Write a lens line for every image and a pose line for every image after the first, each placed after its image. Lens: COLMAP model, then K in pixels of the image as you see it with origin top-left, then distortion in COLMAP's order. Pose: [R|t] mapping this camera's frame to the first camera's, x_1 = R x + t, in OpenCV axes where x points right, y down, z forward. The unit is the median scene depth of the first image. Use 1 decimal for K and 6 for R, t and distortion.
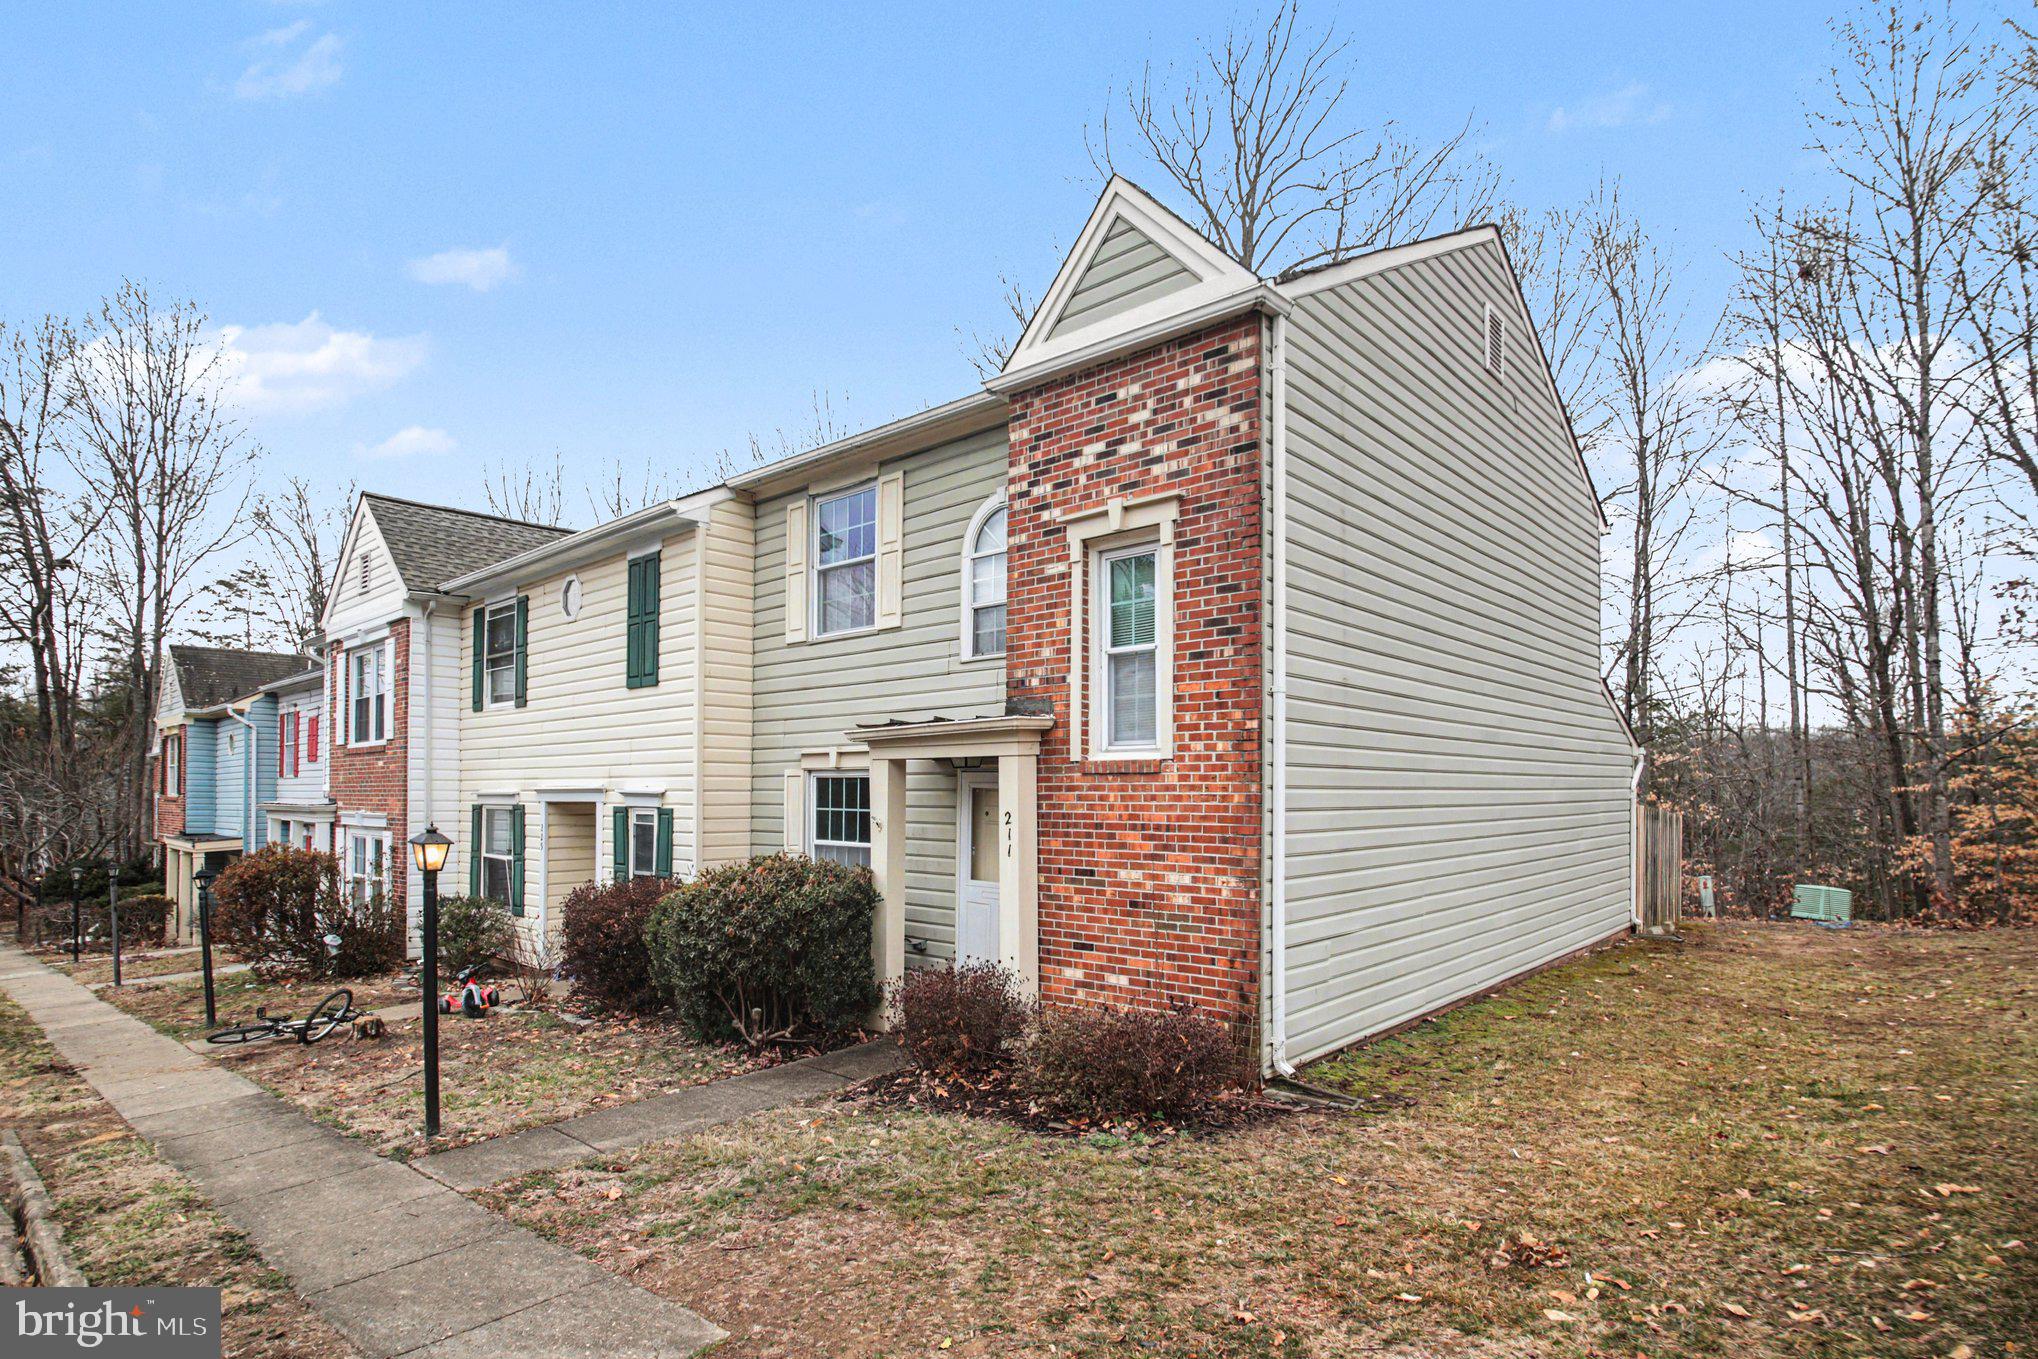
lens RADIAL K [[1005.2, 0, 1016.6], [0, 1005.2, 778.9], [0, 0, 1]] dist [-0.003484, -0.000062]
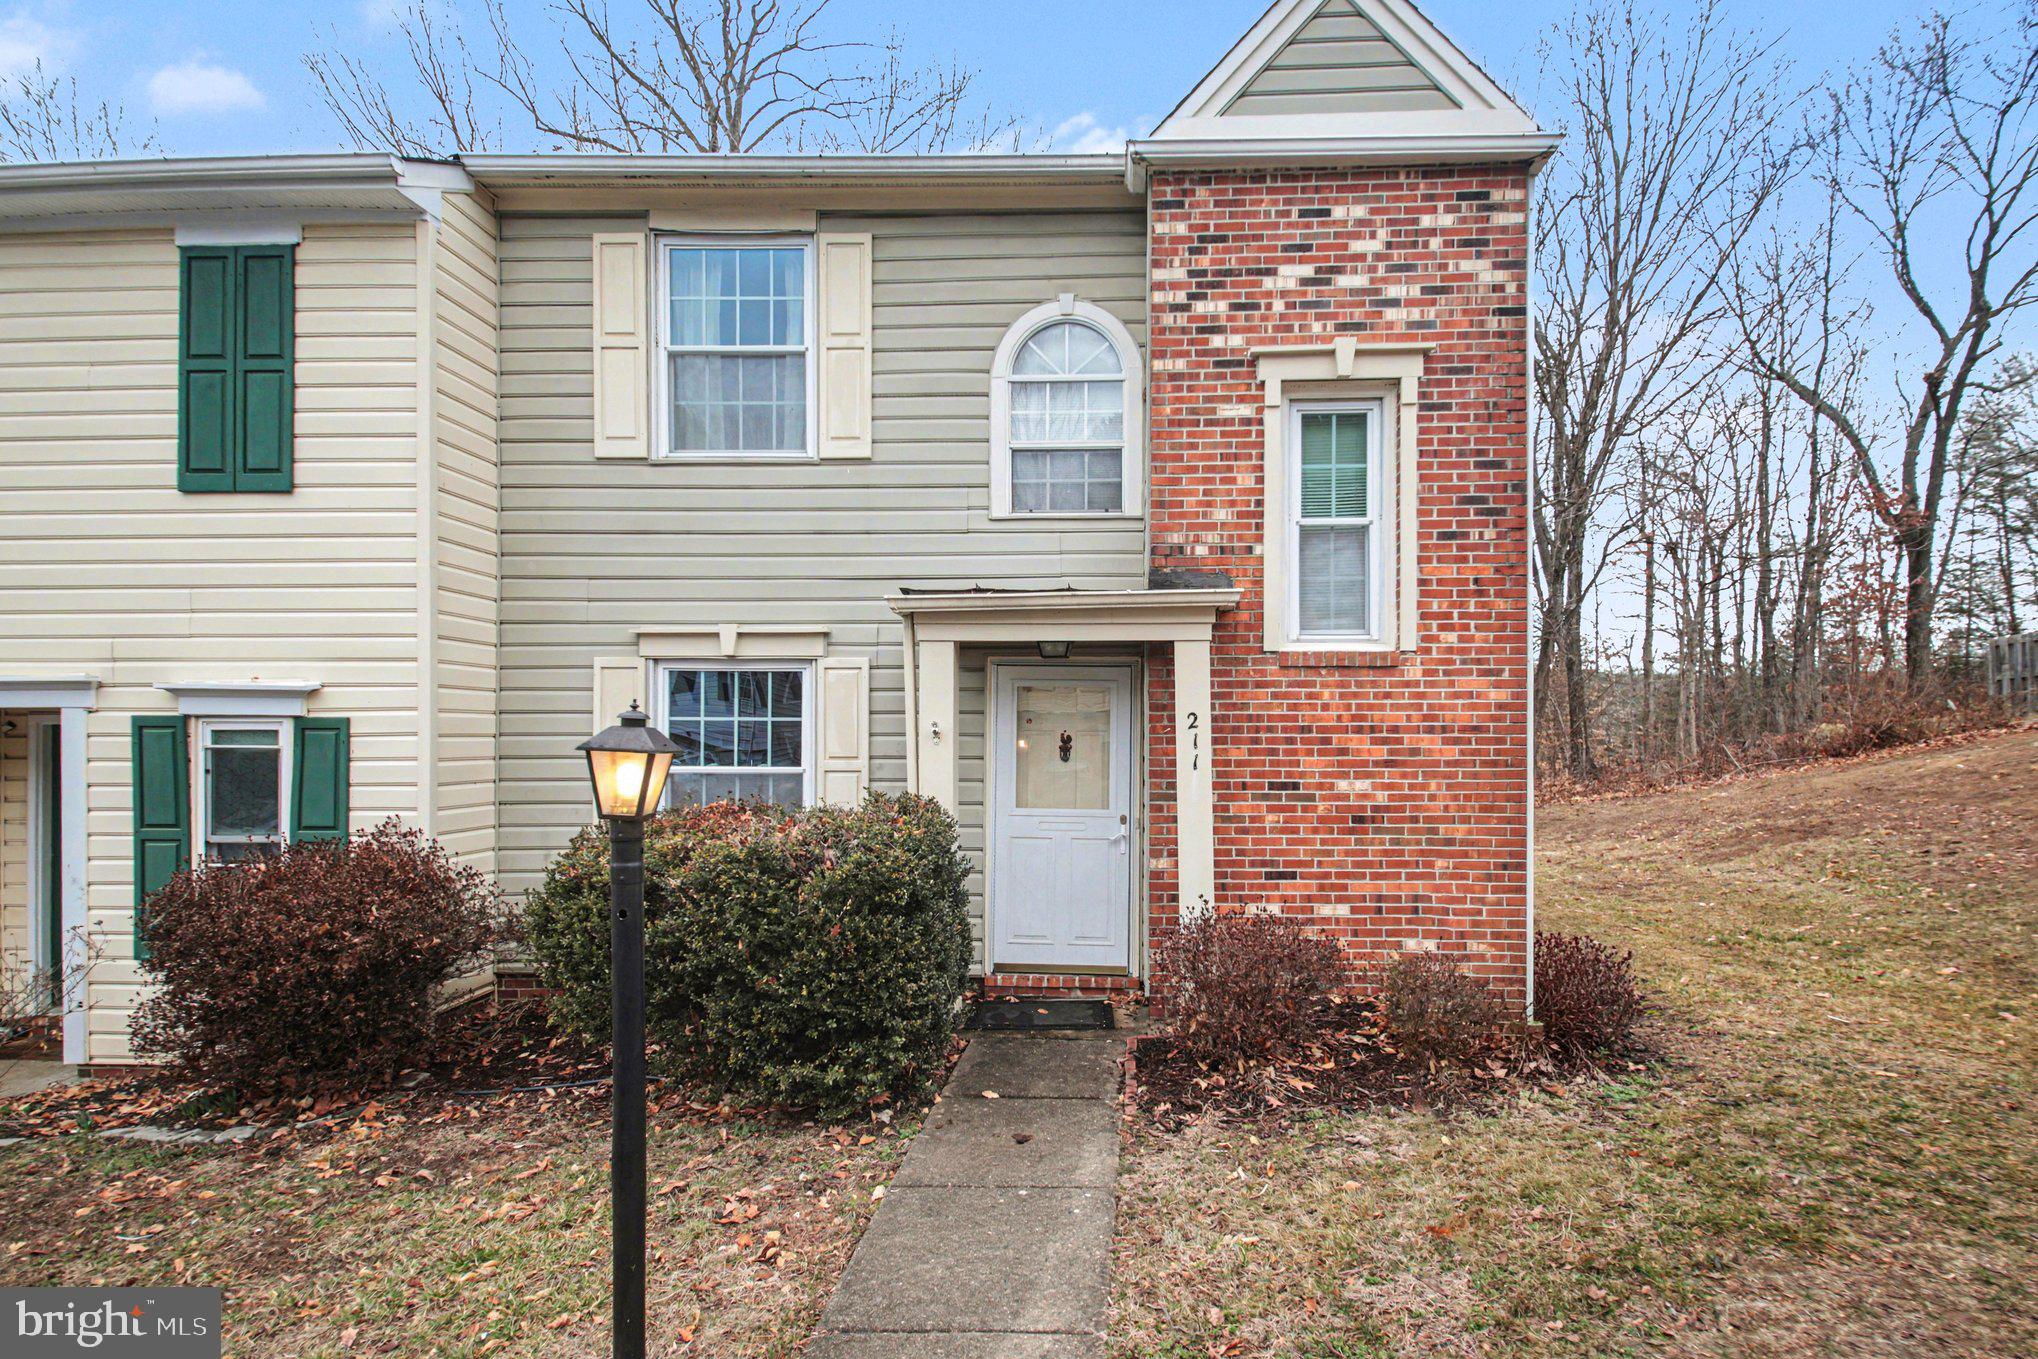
lens RADIAL K [[1008.2, 0, 1023.4], [0, 1008.2, 734.8], [0, 0, 1]] dist [0.029241, -0.000583]
pose [[0.776561, -0.002651, 0.630036, -0.626729], [-0.009706, 0.999822, 0.016171, 0.039724], [-0.629967, -0.018673, 0.776398, 0.492498]]
